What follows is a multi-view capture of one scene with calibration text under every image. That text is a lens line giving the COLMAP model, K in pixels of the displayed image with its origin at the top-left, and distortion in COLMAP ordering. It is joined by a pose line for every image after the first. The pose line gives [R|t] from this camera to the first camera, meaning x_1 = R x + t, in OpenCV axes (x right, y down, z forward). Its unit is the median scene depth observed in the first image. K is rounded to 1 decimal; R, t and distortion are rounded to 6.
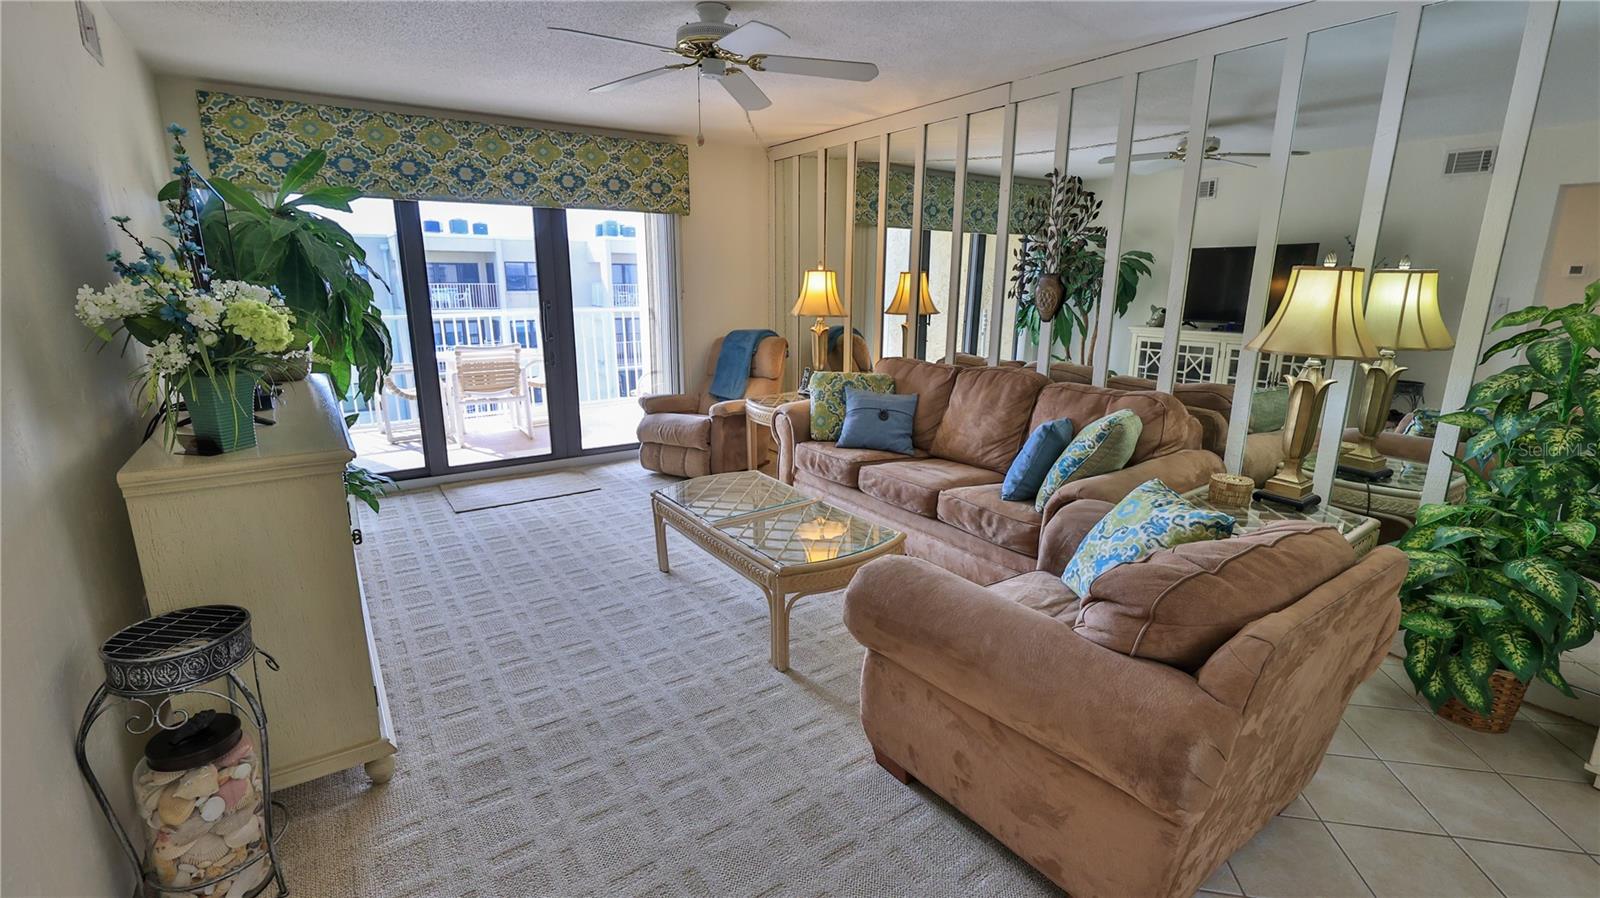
lens RADIAL K [[728.4, 0, 800.0], [0, 728.4, 449.0], [0, 0, 1]] dist [-0.000192, 0.000083]
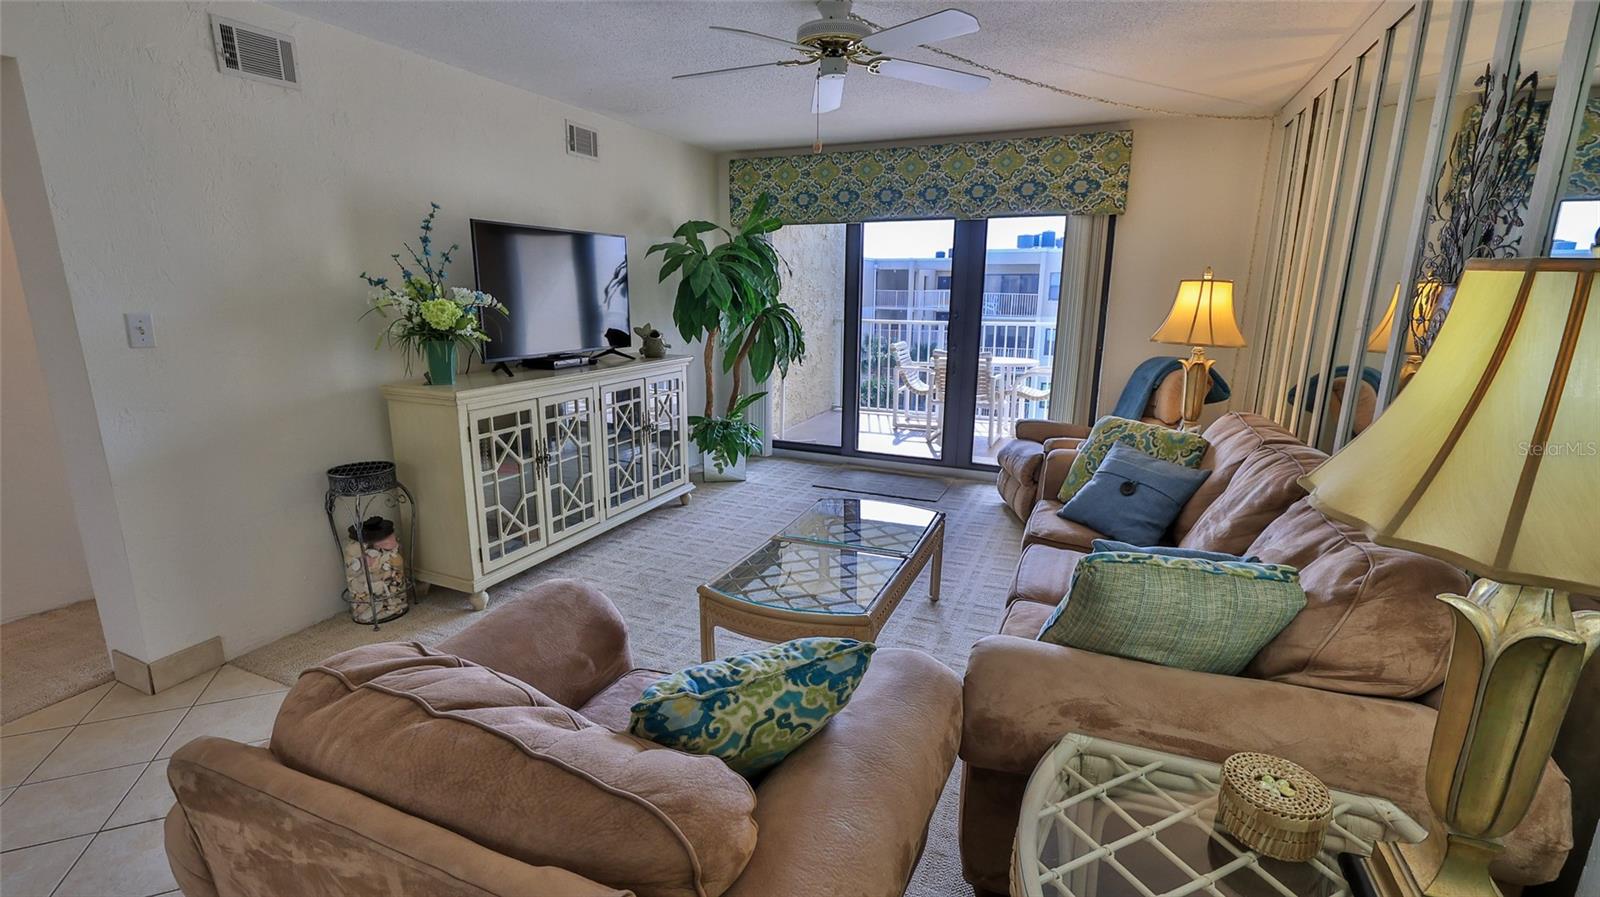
lens RADIAL K [[717.2, 0, 800.0], [0, 717.2, 448.5], [0, 0, 1]] dist [0.010031, -0.000029]
pose [[0.515399, 0.190834, -0.835431, 0.426151], [-0.202511, 0.974400, 0.097644, -0.071670], [0.832678, 0.118858, 0.540851, 0.302824]]
